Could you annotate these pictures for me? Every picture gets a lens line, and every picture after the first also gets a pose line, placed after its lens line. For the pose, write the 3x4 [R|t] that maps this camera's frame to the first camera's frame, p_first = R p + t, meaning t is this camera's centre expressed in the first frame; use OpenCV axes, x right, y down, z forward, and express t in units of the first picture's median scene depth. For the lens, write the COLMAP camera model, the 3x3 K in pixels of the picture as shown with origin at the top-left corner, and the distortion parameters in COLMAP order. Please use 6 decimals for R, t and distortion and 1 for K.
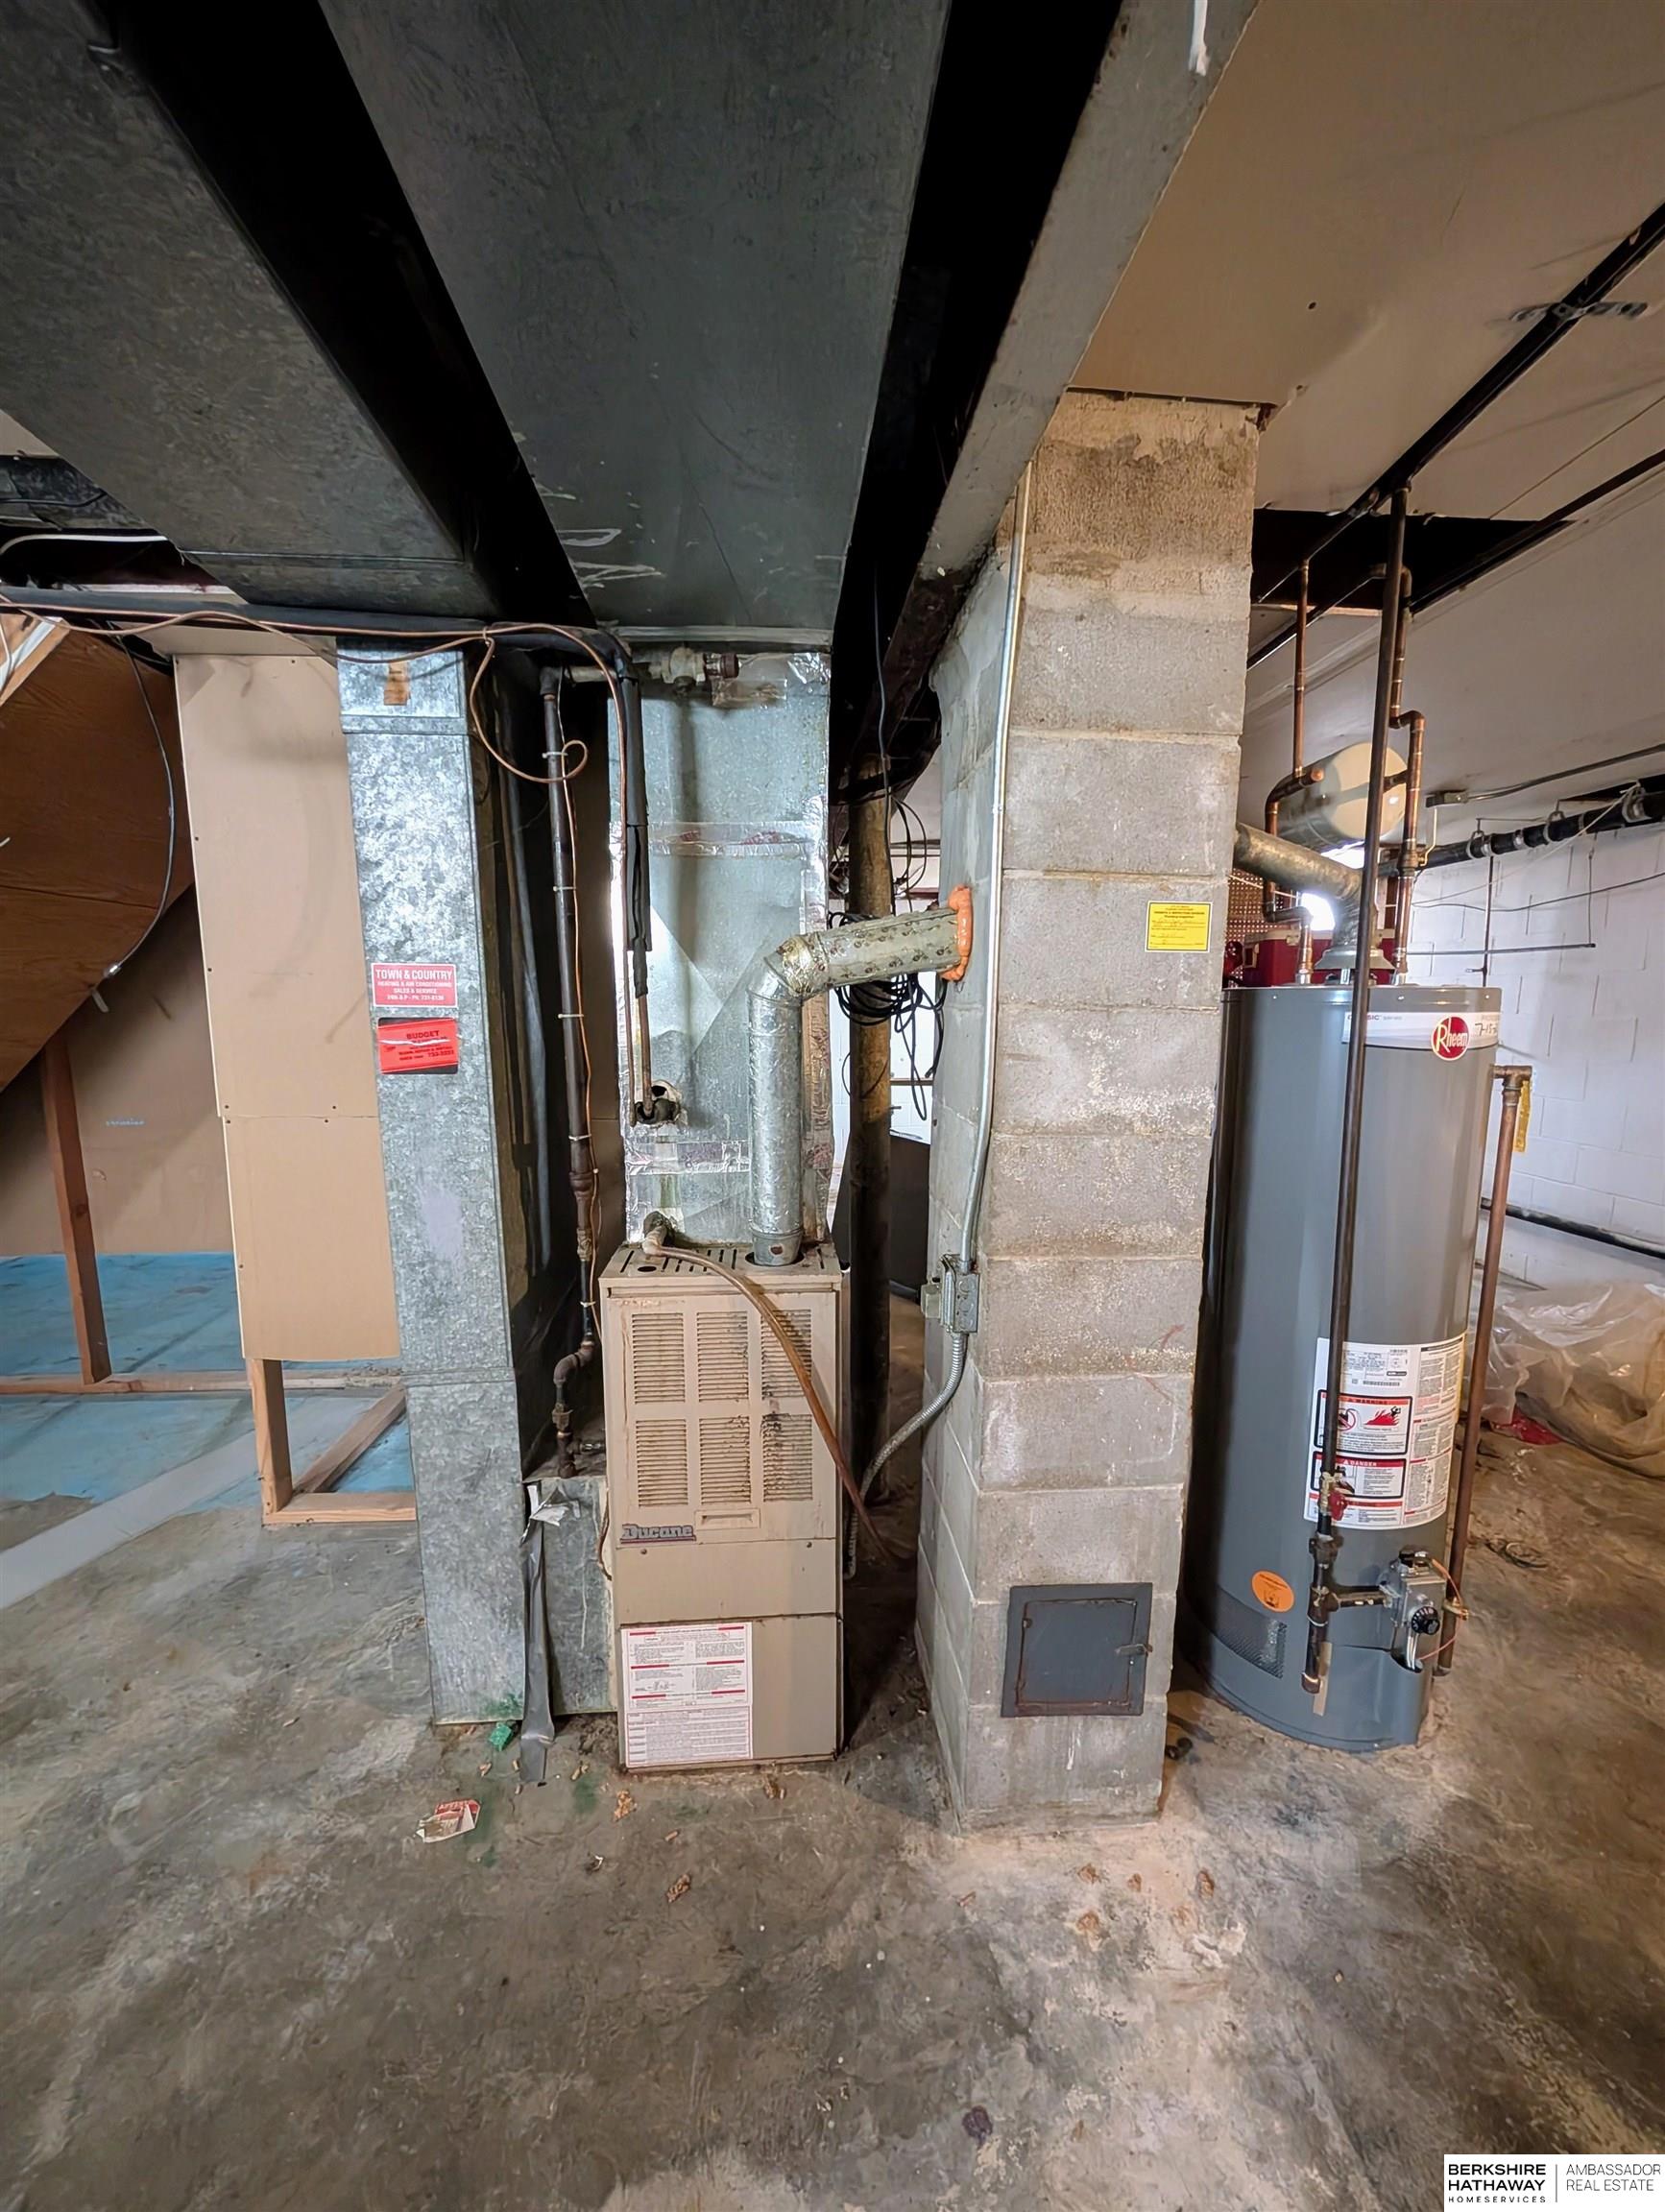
lens RADIAL K [[844.4, 0, 825.3], [0, 844.4, 1106.1], [0, 0, 1]] dist [-0.001142, 0.000302]
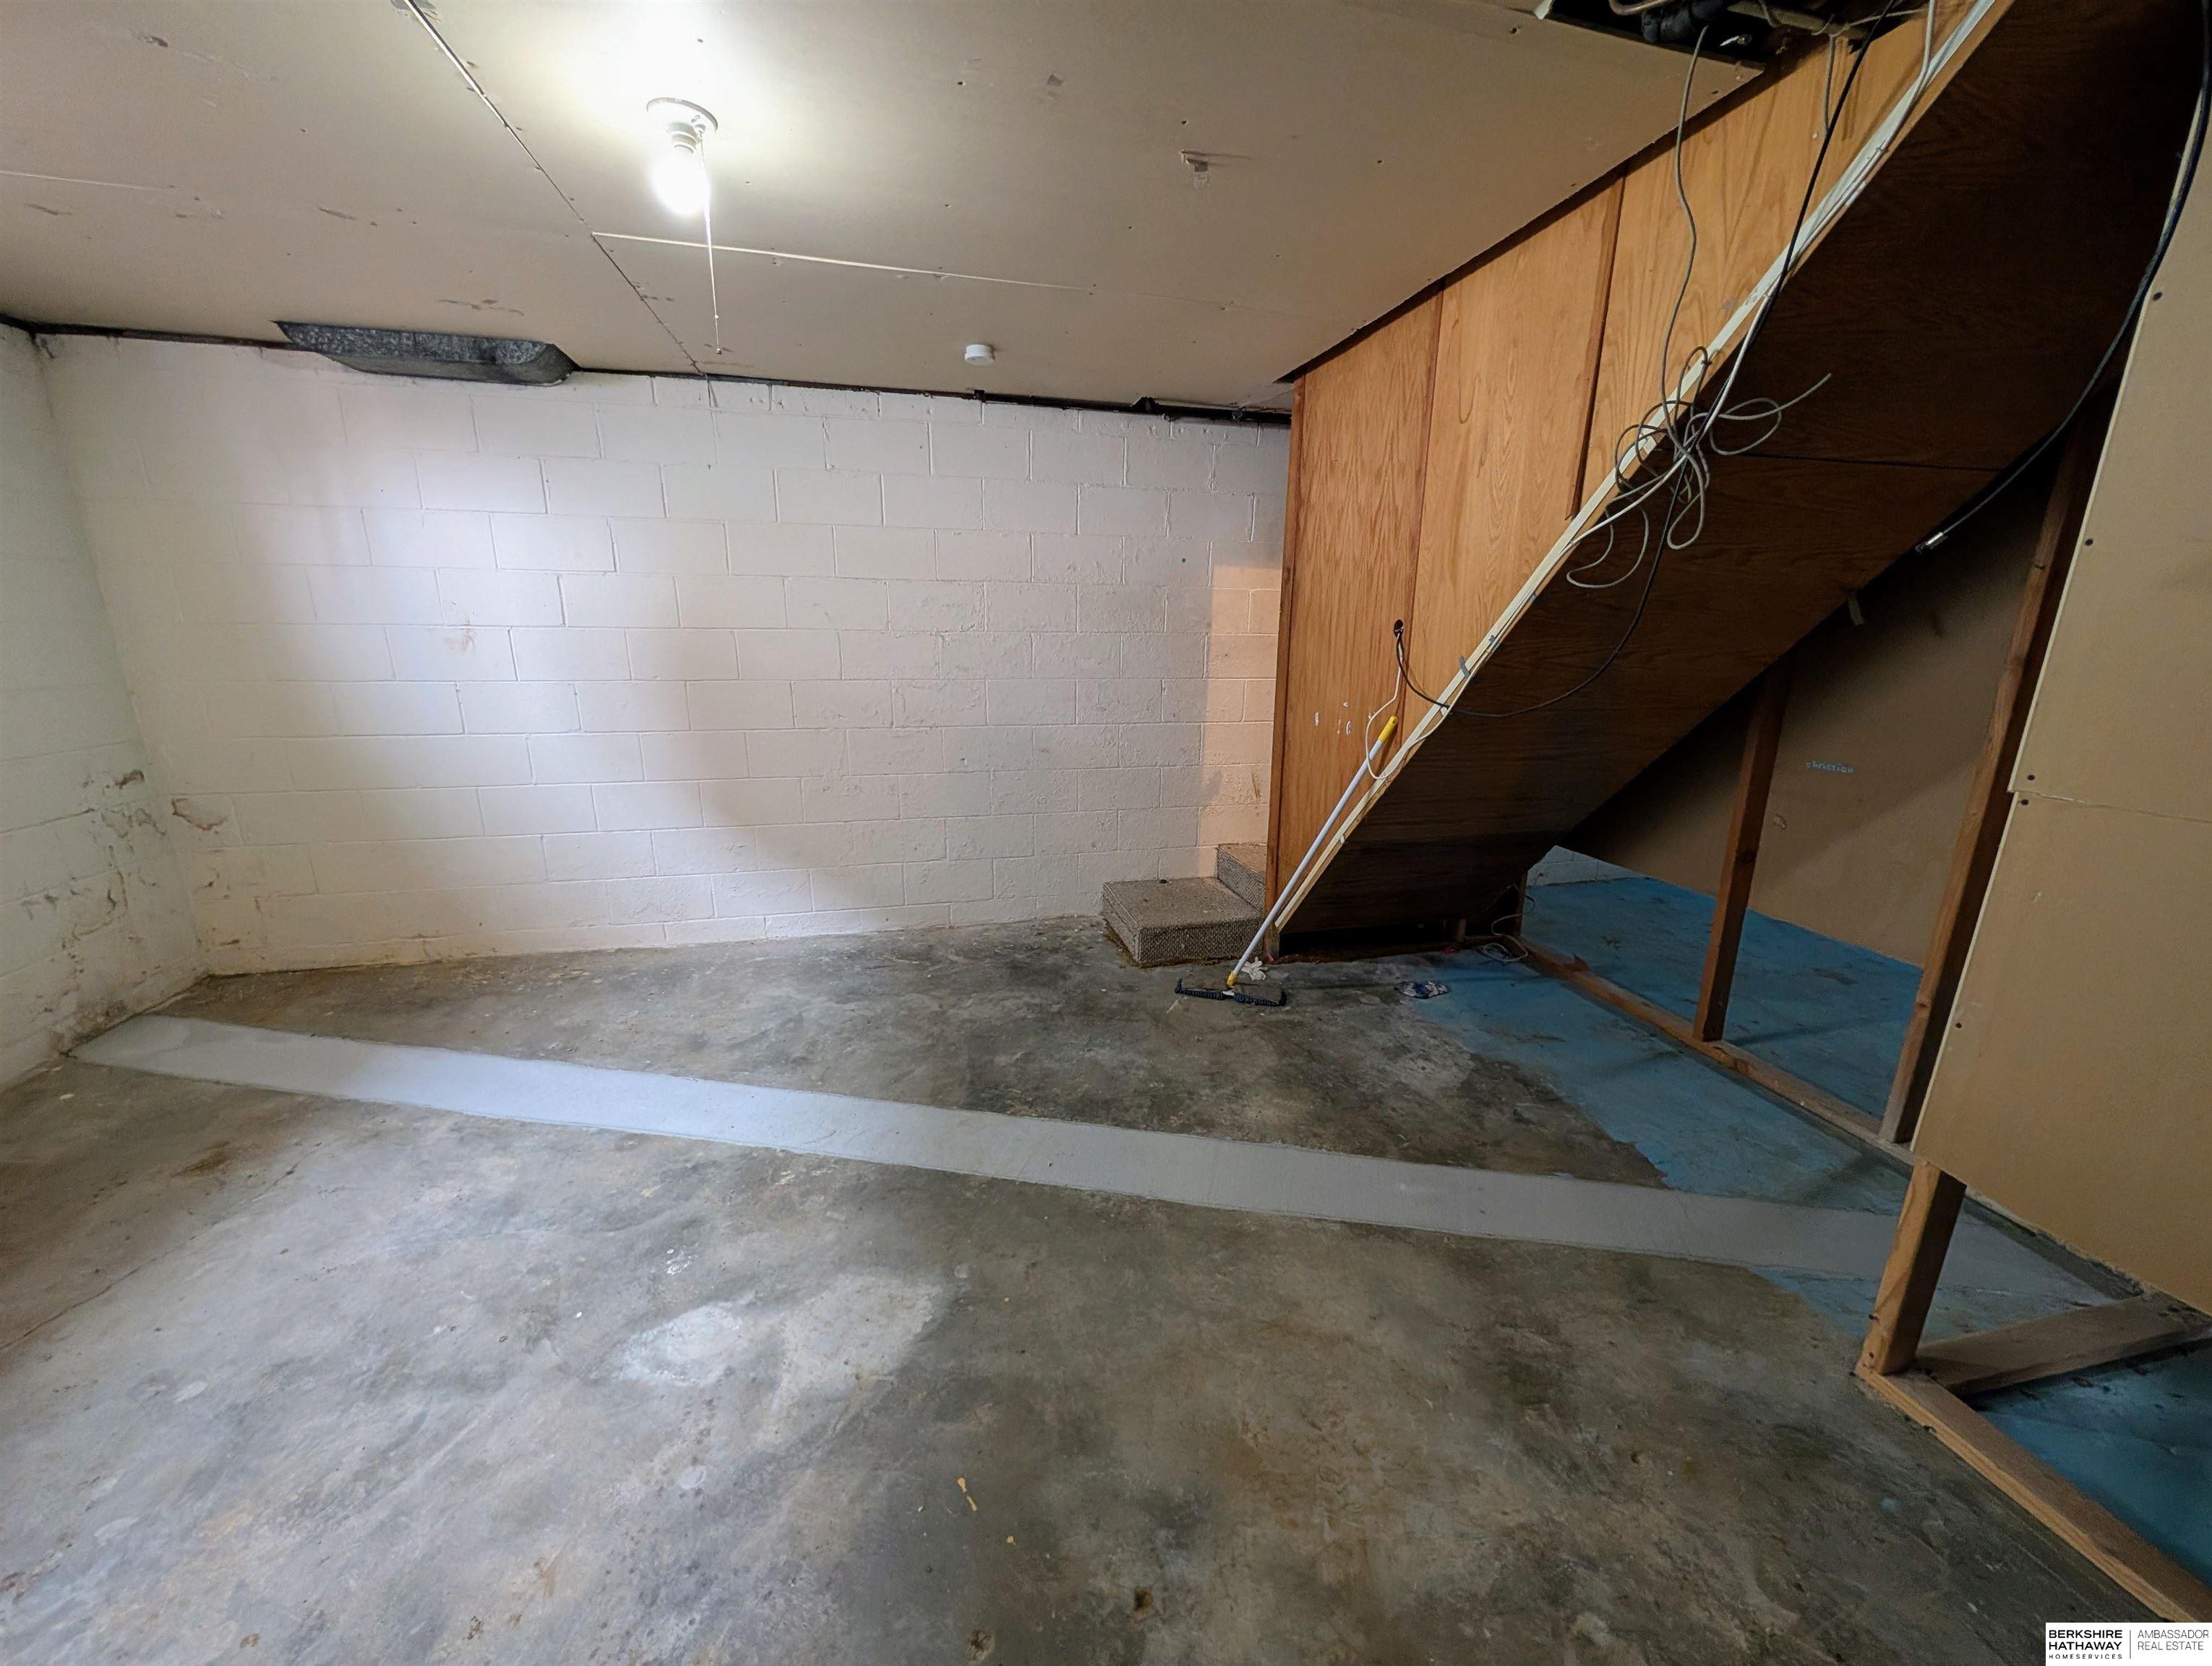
lens RADIAL K [[844.5, 0, 1112.9], [0, 844.5, 840.8], [0, 0, 1]] dist [-0.001142, 0.000302]
pose [[0.187547, 0.250039, -0.949898, -0.212189], [-0.138180, 0.964157, 0.226510, -0.001029], [0.972488, 0.088776, 0.215376, 0.200294]]
